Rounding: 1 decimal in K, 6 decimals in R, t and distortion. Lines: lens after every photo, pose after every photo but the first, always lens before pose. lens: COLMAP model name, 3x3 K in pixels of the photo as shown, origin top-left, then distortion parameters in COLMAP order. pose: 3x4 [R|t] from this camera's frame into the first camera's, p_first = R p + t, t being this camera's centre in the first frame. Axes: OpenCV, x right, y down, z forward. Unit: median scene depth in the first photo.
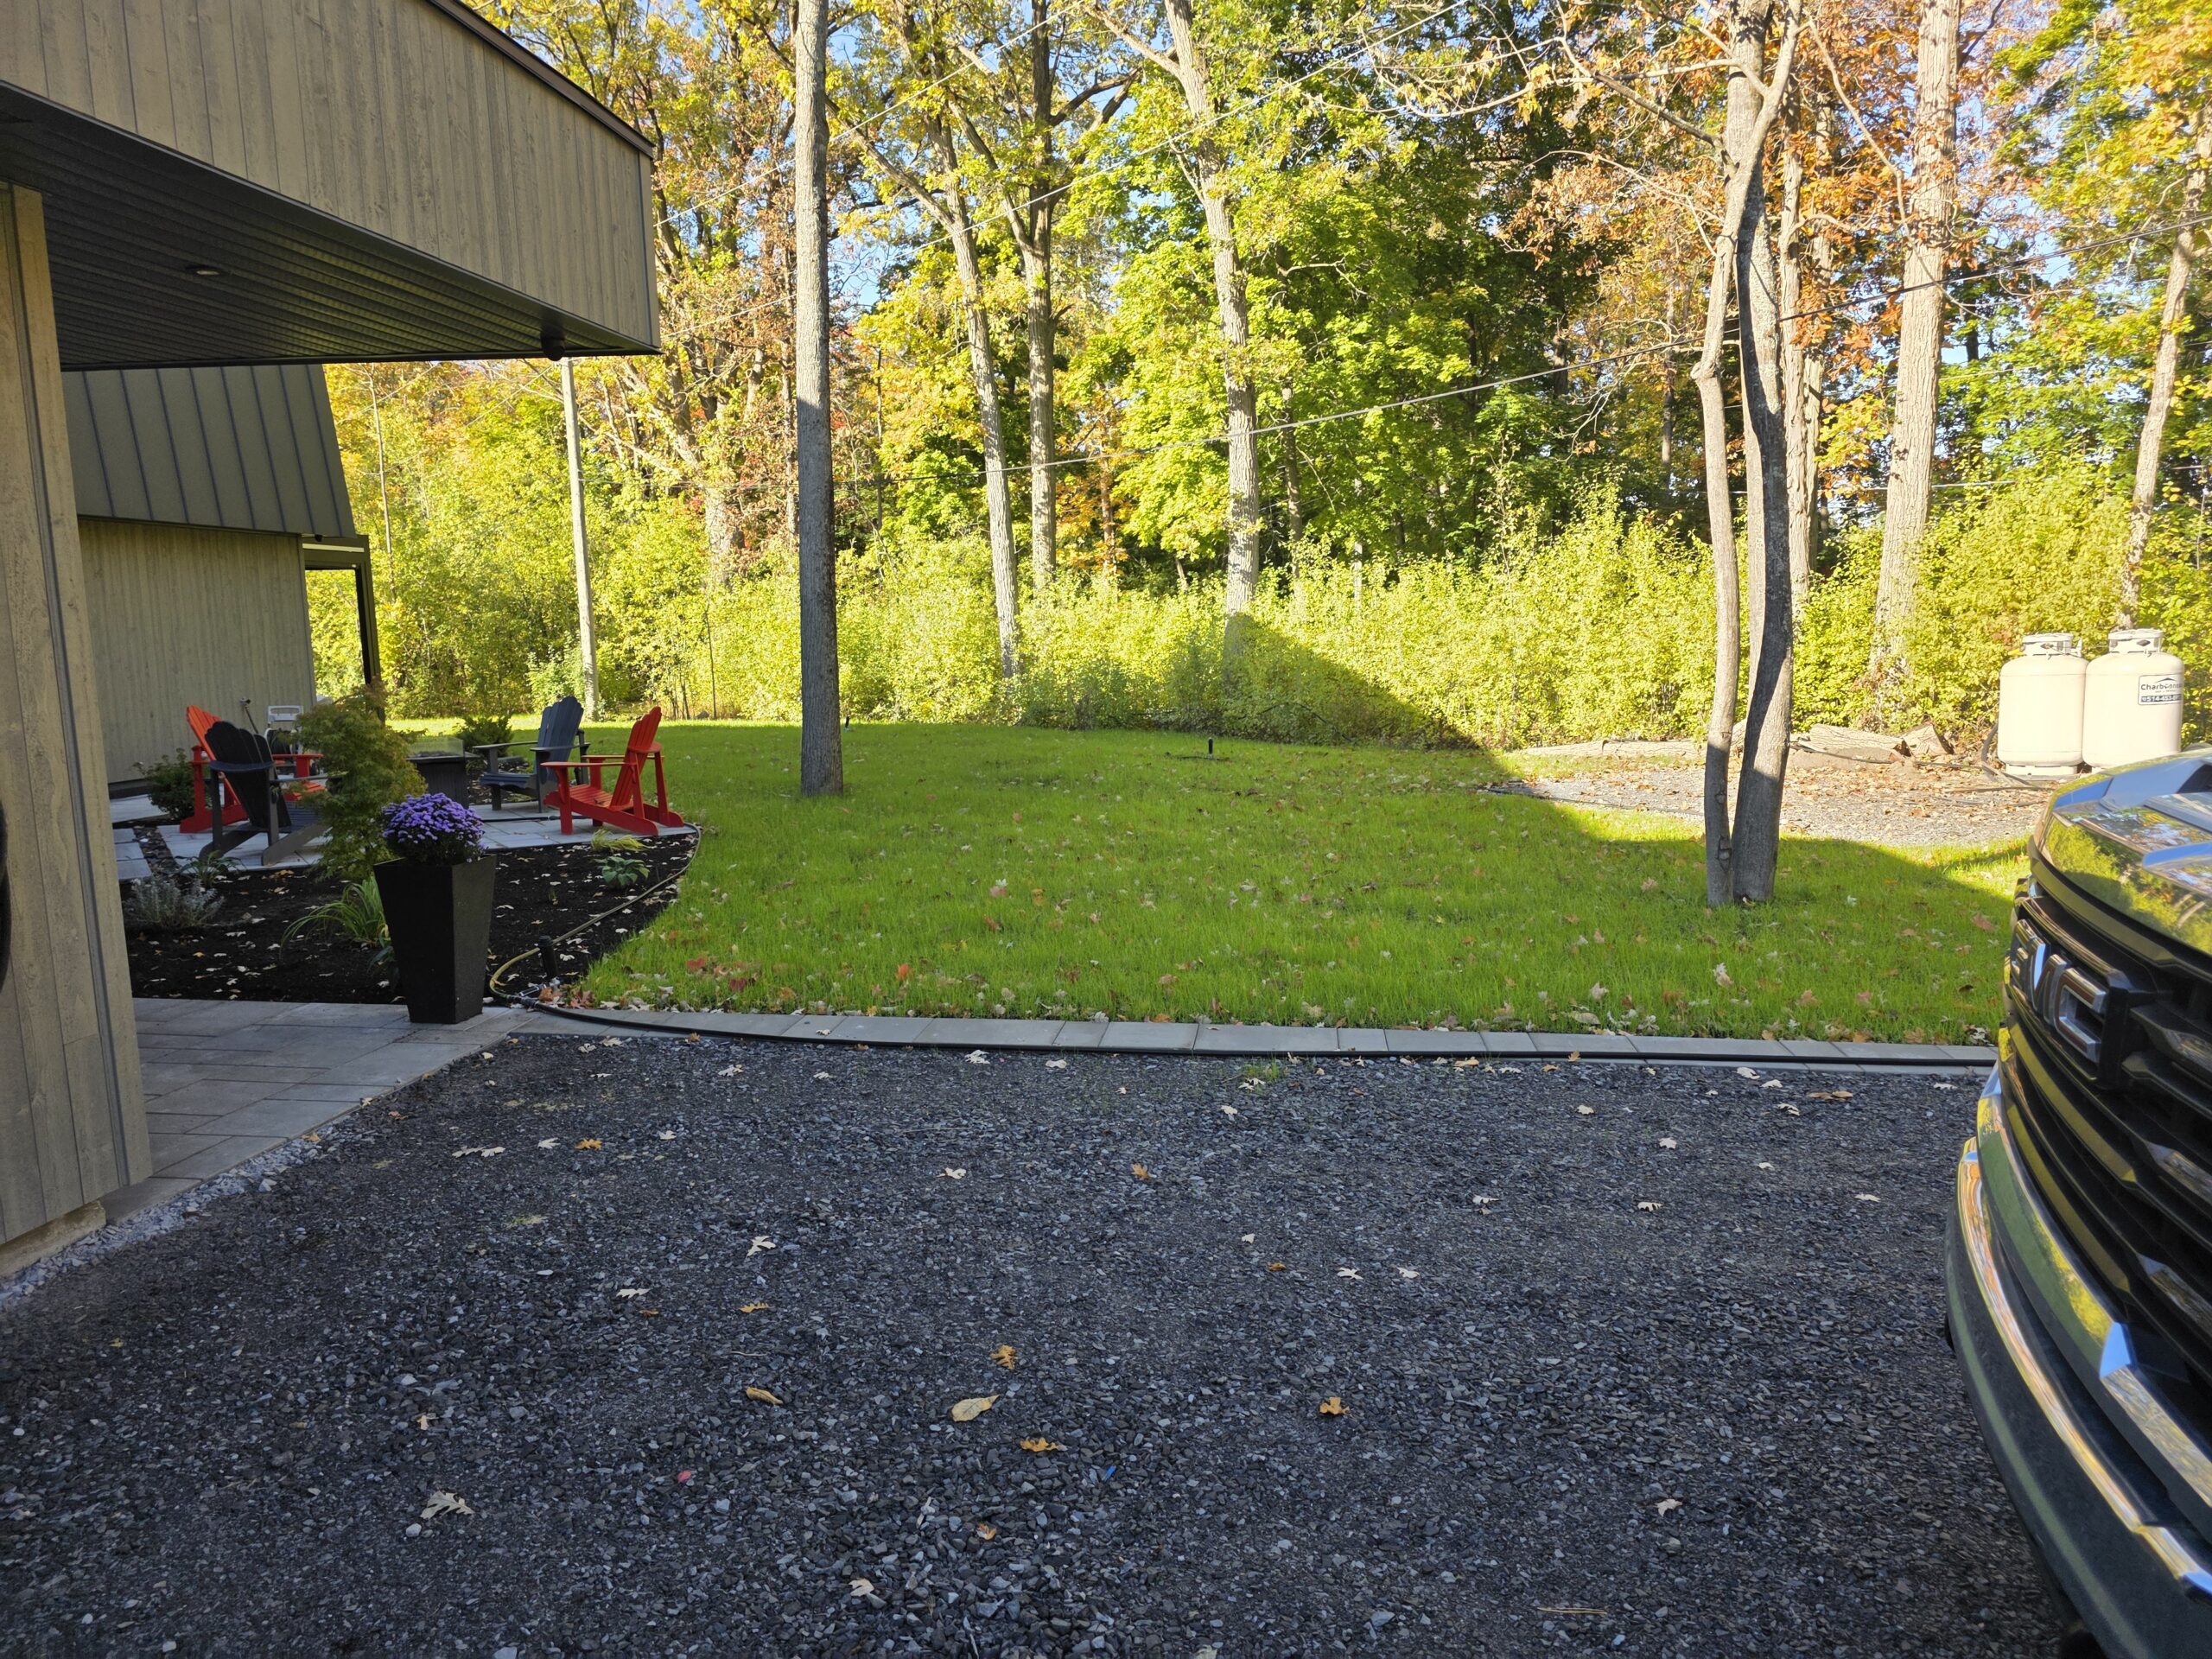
lens RADIAL K [[1540.2, 0, 1109.5], [0, 1540.2, 886.7], [0, 0, 1]] dist [0.035207, -0.042421]
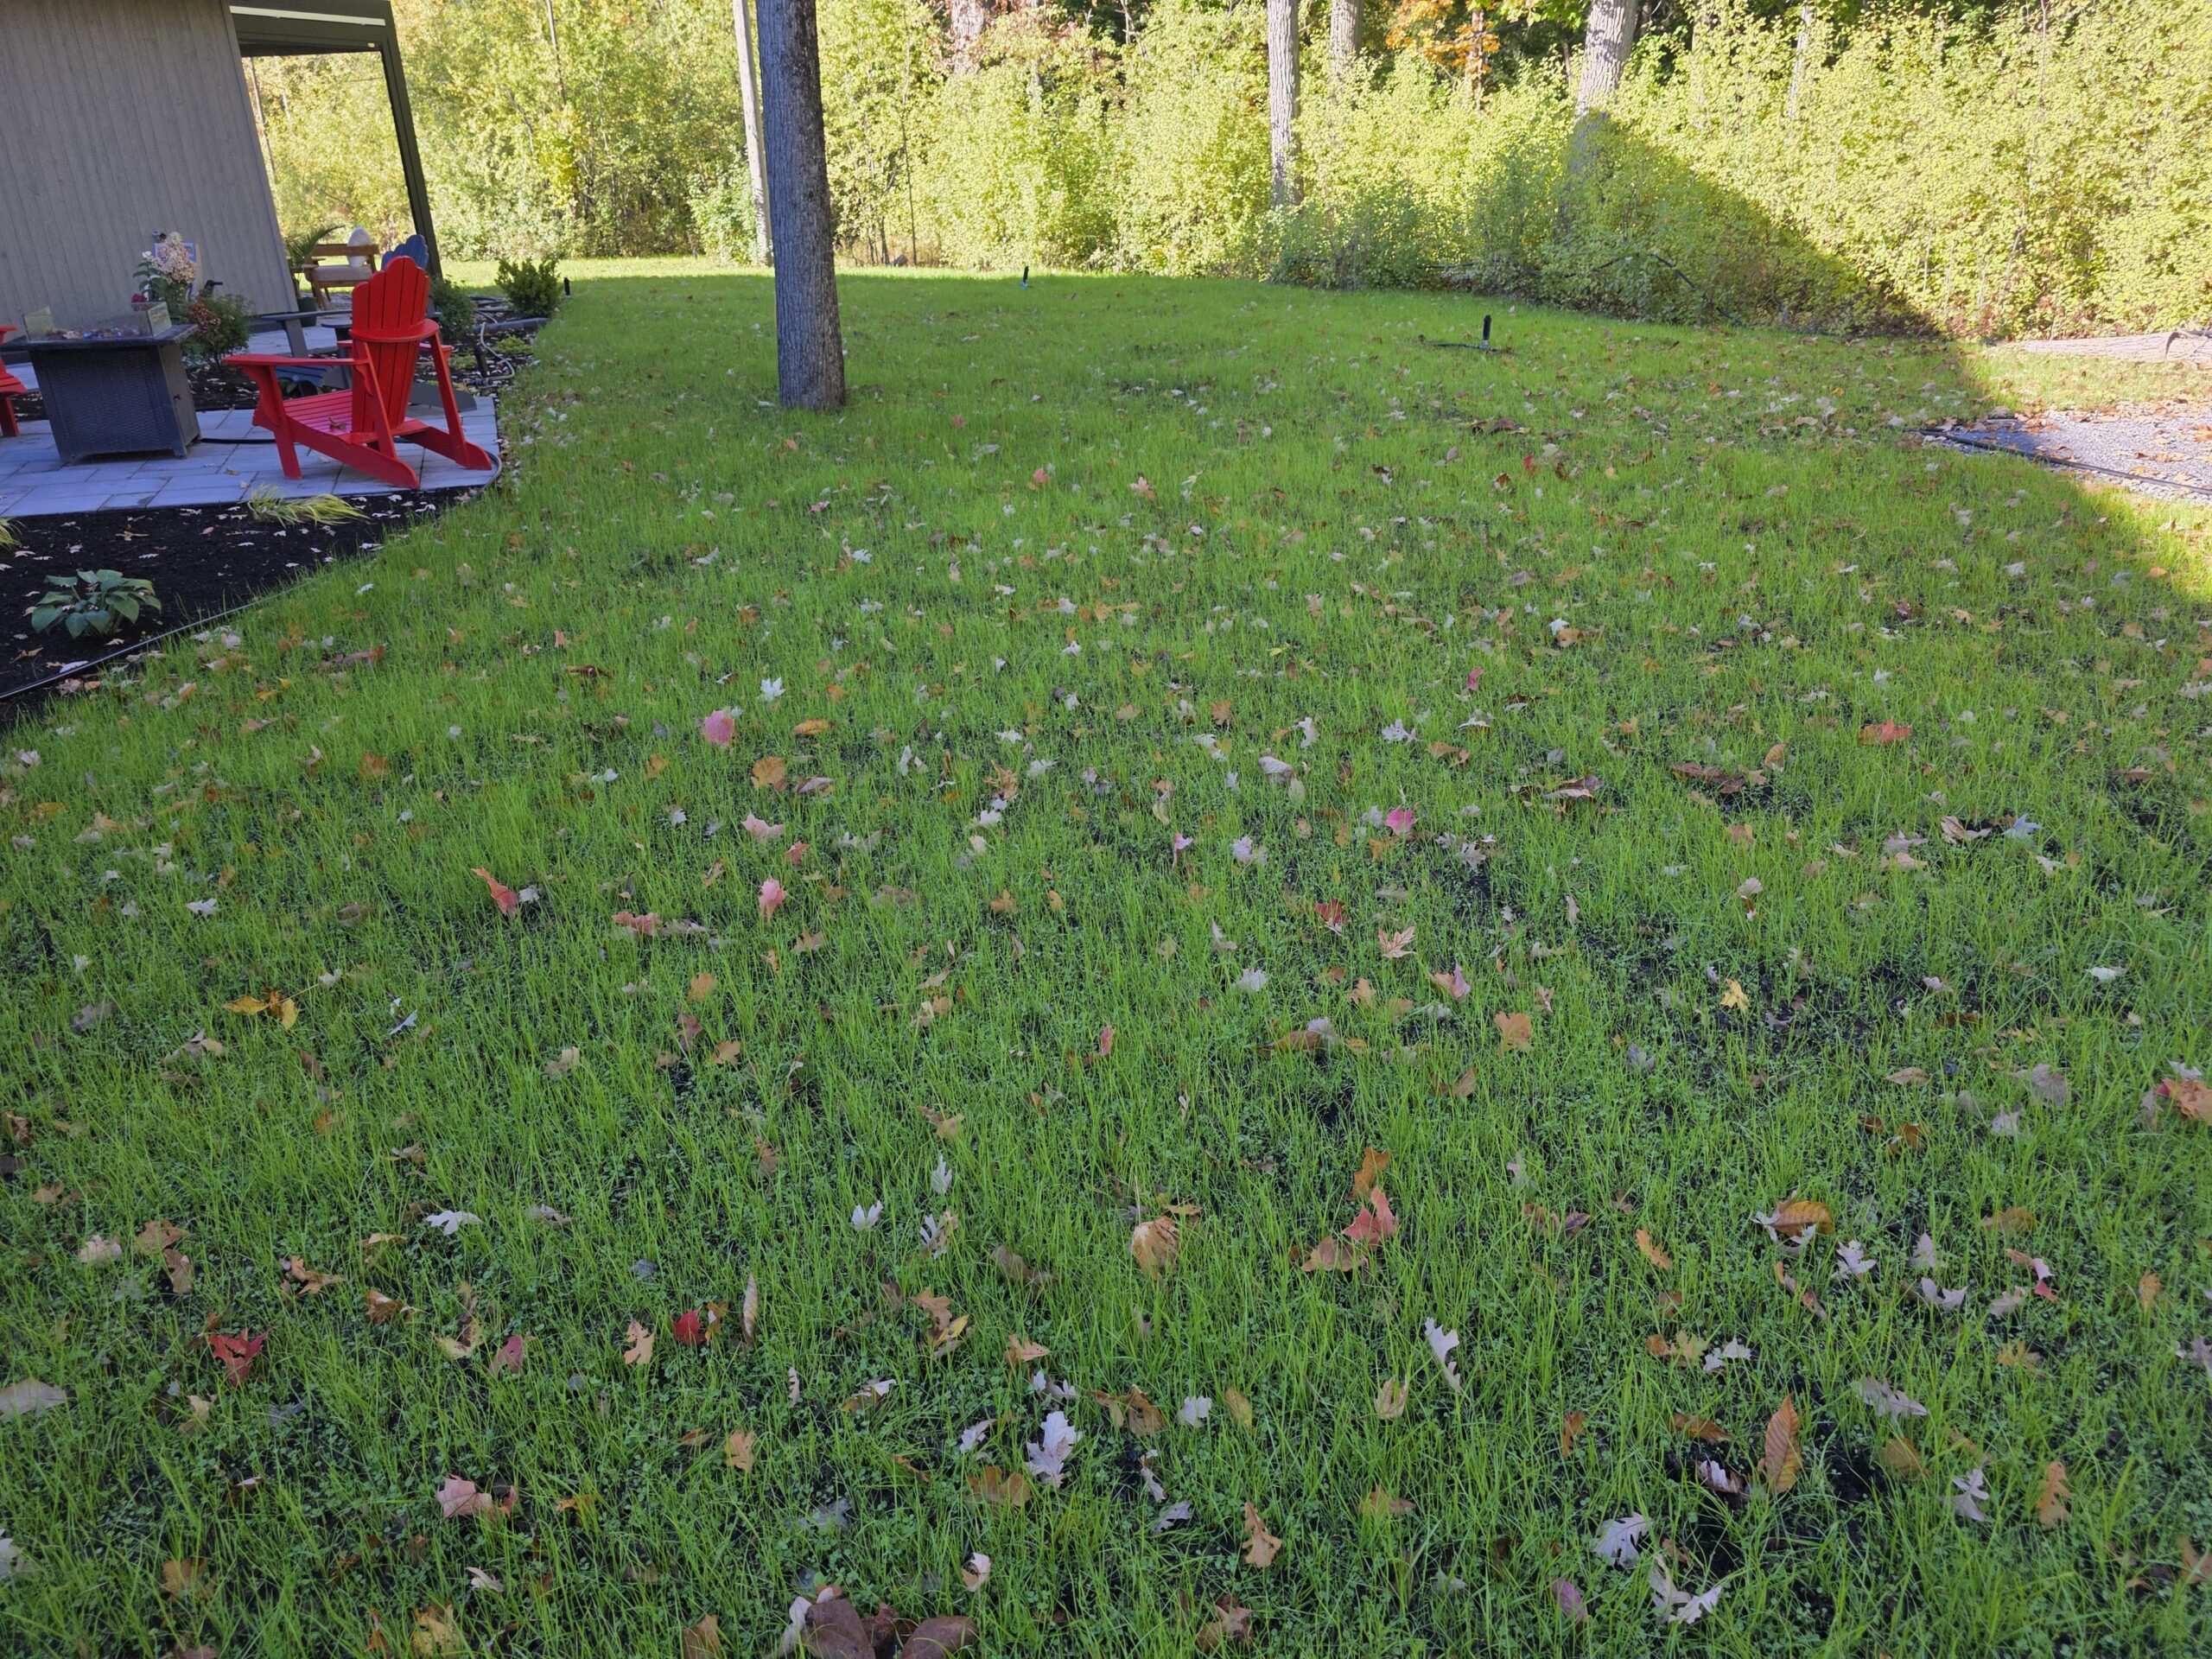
lens RADIAL K [[1540.2, 0, 1109.5], [0, 1540.2, 886.7], [0, 0, 1]] dist [0.035207, -0.042421]
pose [[0.973925, 0.096635, -0.205259, 0.053846], [-0.037003, 0.960294, 0.276526, -0.032010], [0.223831, -0.261720, 0.938830, 0.238541]]
